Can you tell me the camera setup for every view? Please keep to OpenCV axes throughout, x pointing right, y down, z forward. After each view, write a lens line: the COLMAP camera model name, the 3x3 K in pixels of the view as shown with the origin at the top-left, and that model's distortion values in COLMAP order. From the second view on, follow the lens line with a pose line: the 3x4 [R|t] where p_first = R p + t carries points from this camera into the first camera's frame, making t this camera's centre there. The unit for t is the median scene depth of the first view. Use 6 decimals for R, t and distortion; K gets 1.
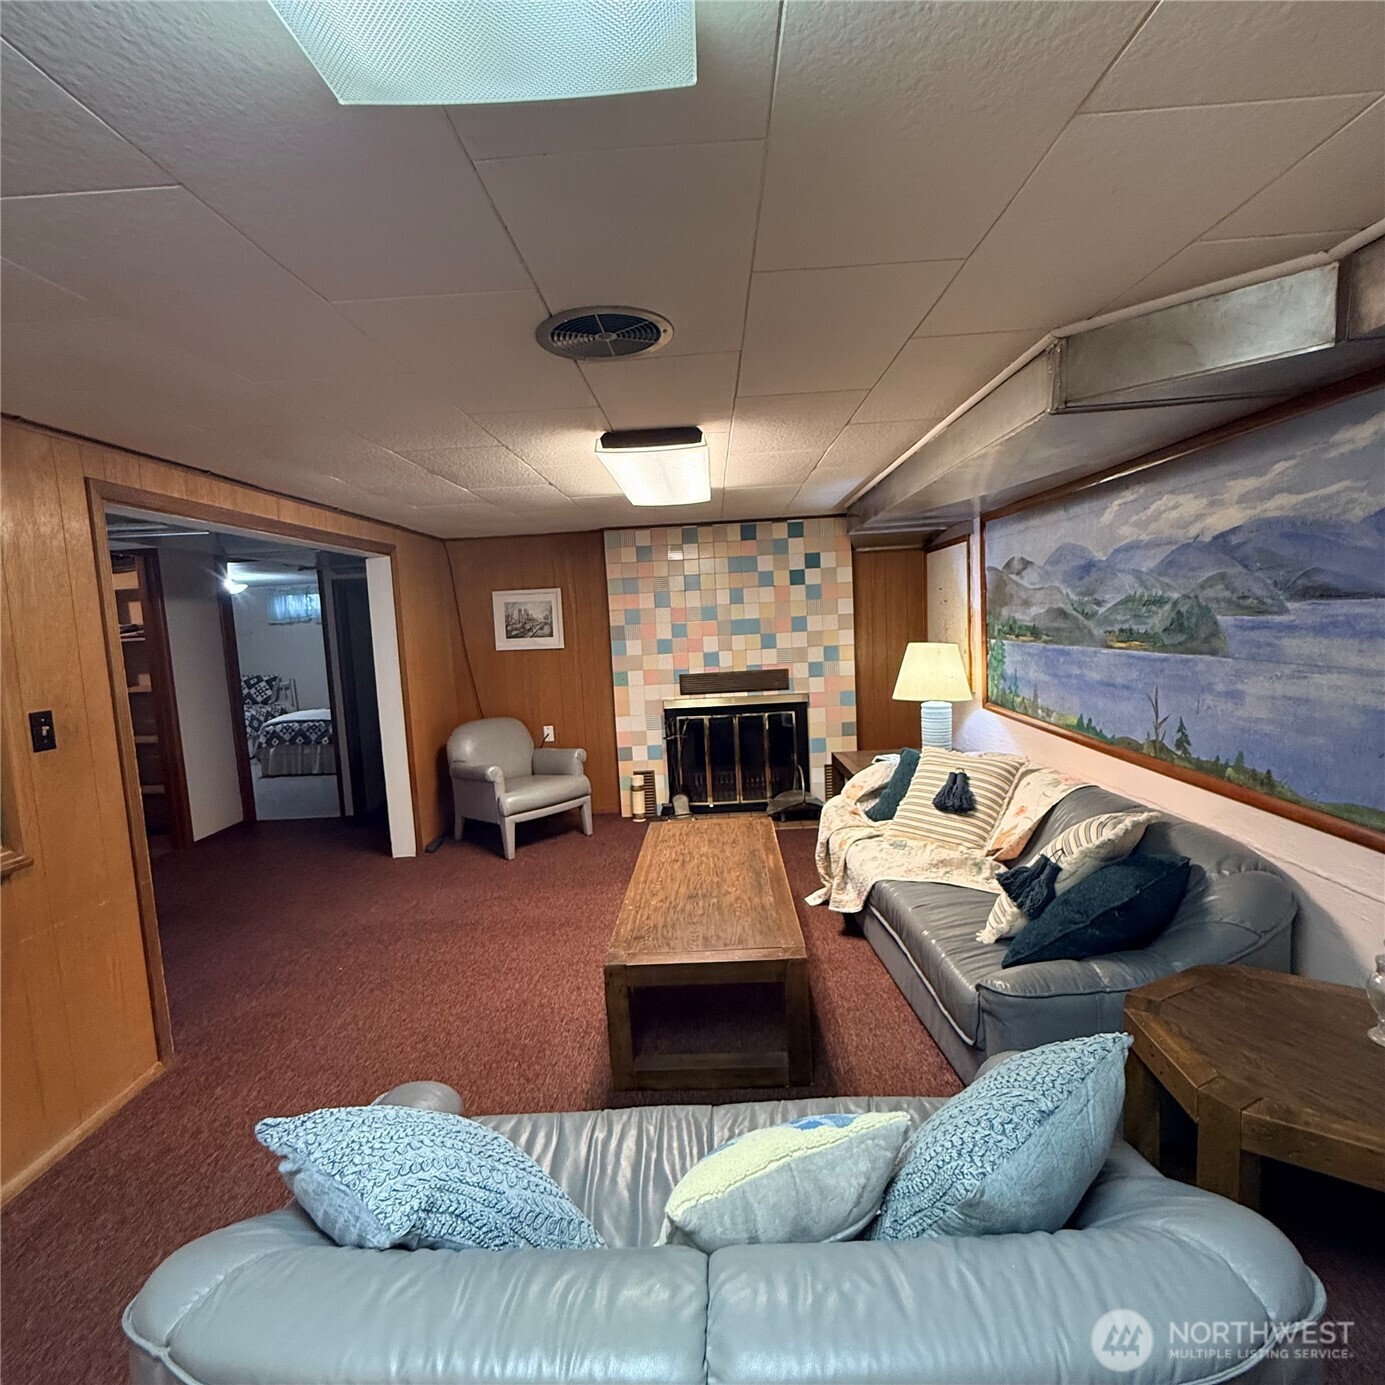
lens RADIAL K [[739.7, 0, 694.8], [0, 739.7, 681.4], [0, 0, 1]] dist [0.000854, 0.001419]
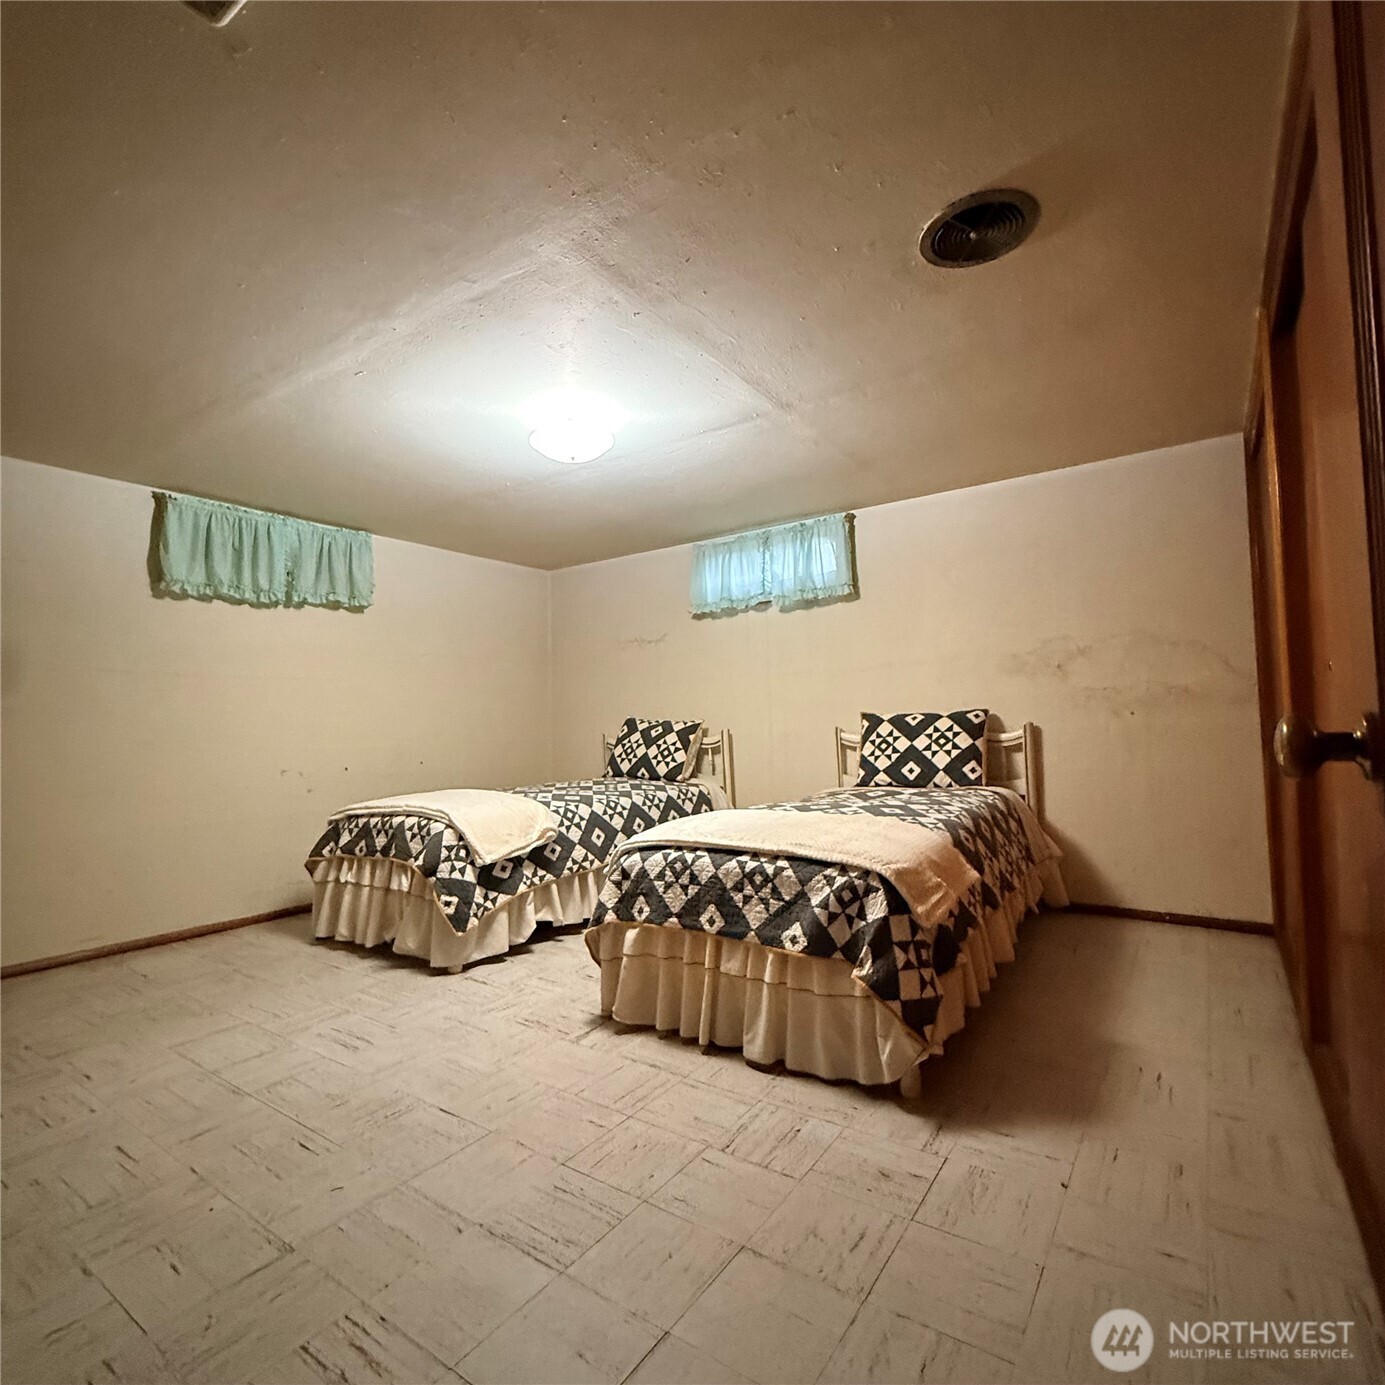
lens RADIAL K [[739.7, 0, 687.7], [0, 739.7, 691.3], [0, 0, 1]] dist [0.000854, 0.001419]
pose [[0.832941, 0.004673, -0.553343, -0.385226], [-0.066181, 0.993628, -0.091230, 0.020006], [0.549391, 0.112610, 0.827943, 0.750587]]
